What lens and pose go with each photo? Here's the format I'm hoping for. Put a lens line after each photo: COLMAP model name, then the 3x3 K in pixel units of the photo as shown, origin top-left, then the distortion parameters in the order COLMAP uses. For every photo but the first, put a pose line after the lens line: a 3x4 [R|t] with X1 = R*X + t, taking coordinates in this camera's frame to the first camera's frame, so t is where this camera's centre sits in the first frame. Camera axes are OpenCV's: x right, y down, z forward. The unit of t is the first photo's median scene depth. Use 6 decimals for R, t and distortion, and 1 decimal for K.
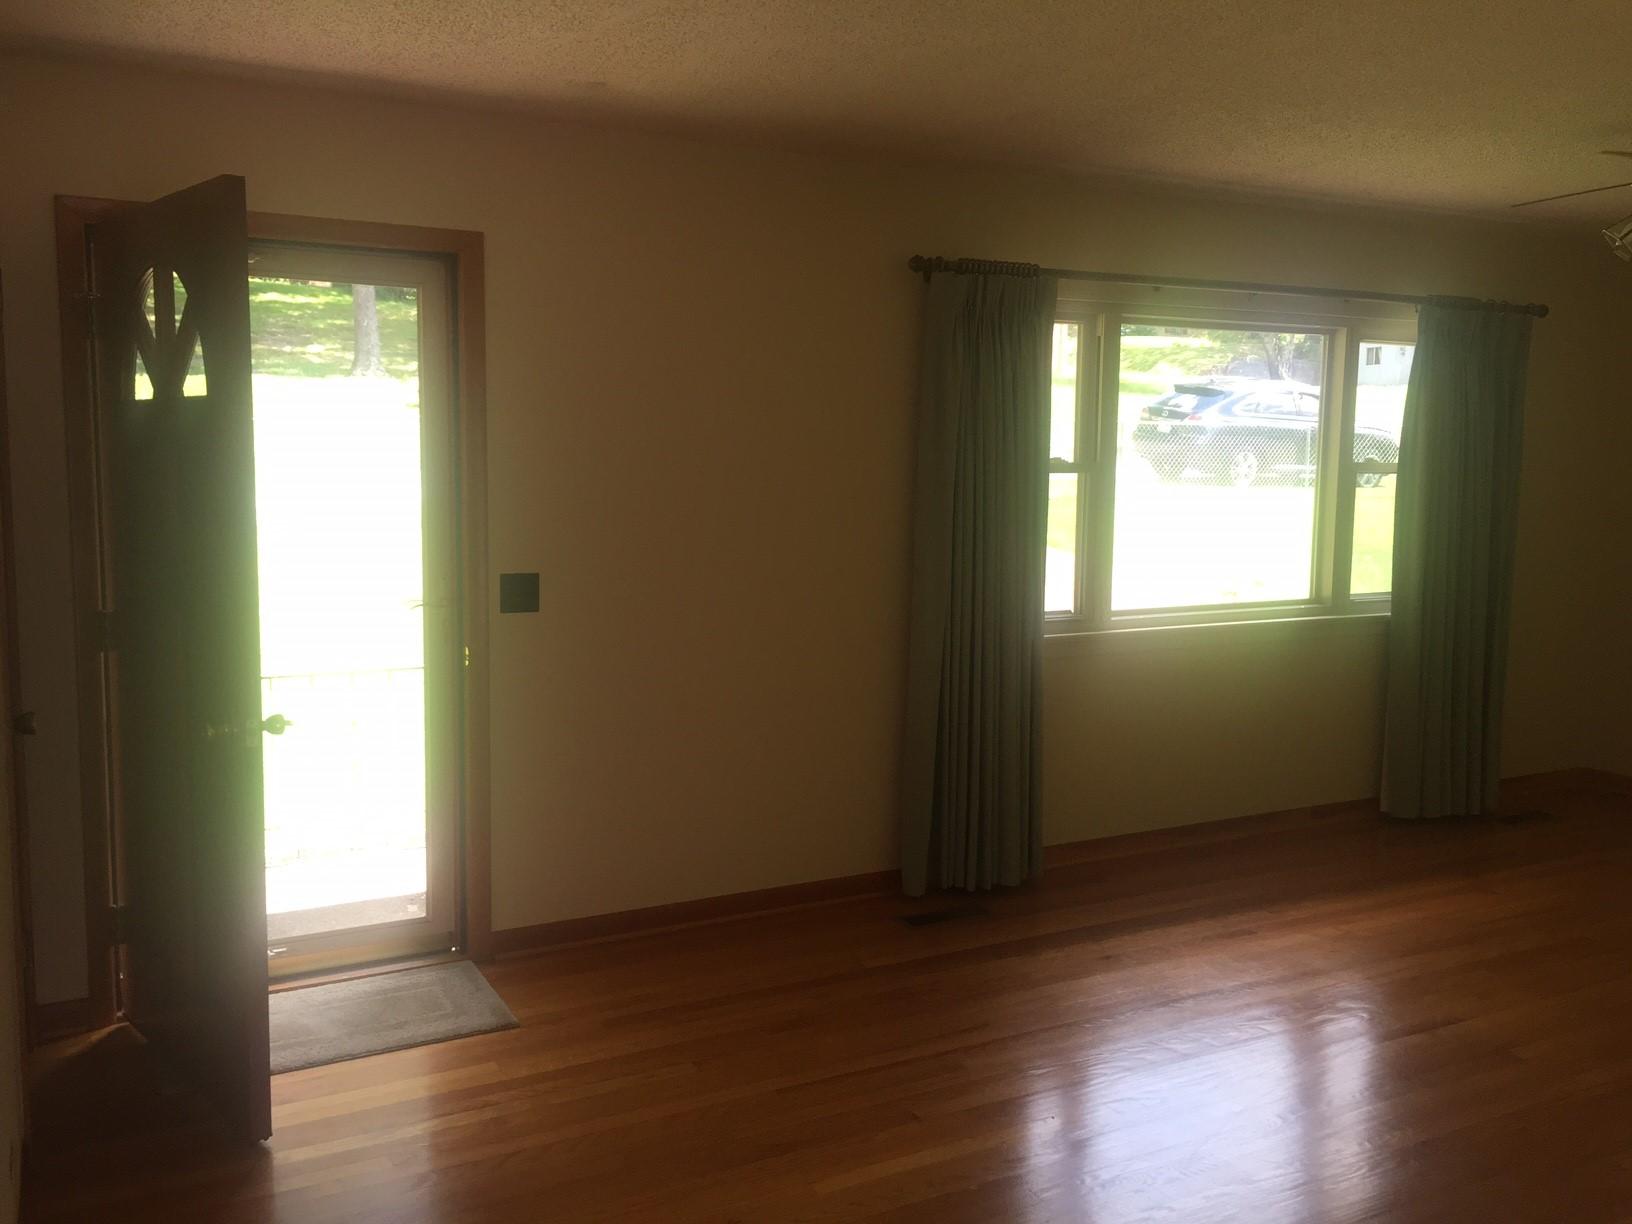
lens RADIAL K [[1378.4, 0, 822.2], [0, 1378.4, 620.9], [0, 0, 1]] dist [0.043446, -0.009457]
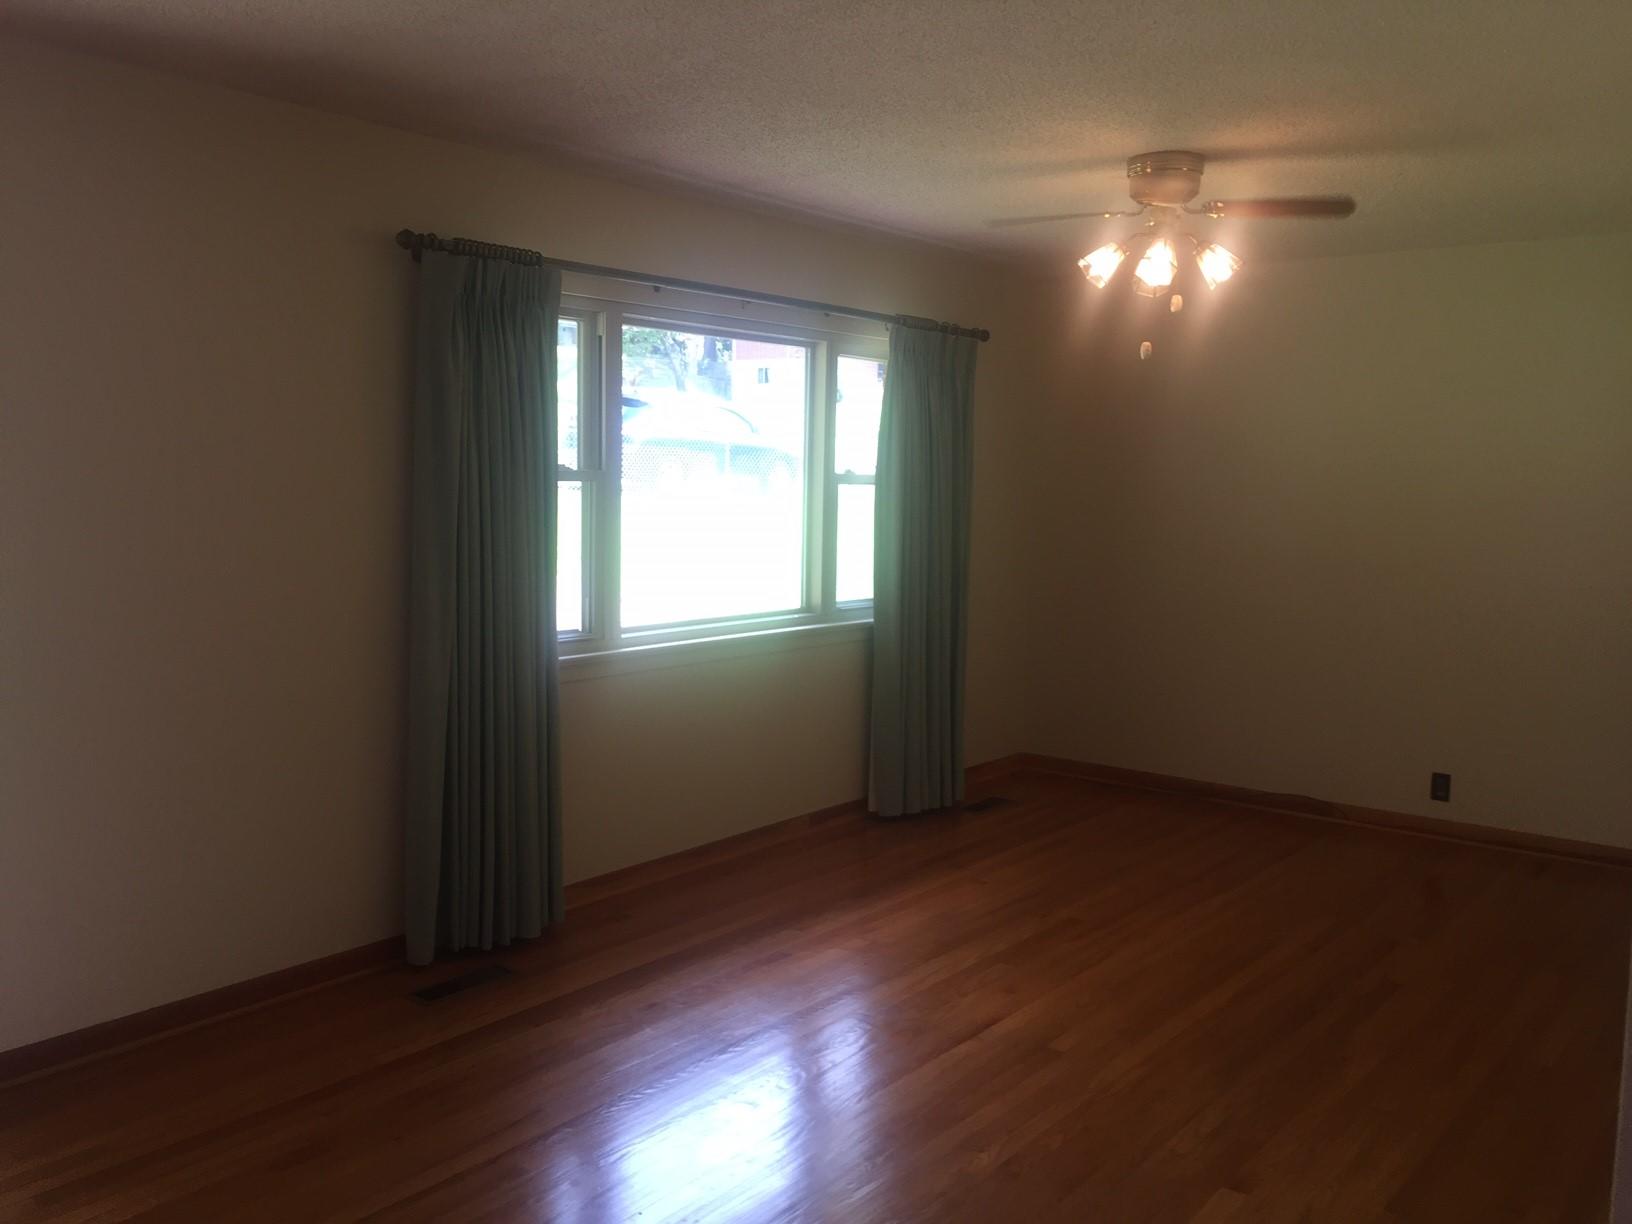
lens RADIAL K [[1375.5, 0, 816.0], [0, 1375.5, 612.0], [0, 0, 1]] dist [0.055517, -0.009085]
pose [[0.915638, -0.031954, 0.400731, -0.047993], [0.036750, 0.999315, -0.004287, -0.009866], [-0.400320, 0.018652, 0.916186, 0.092546]]
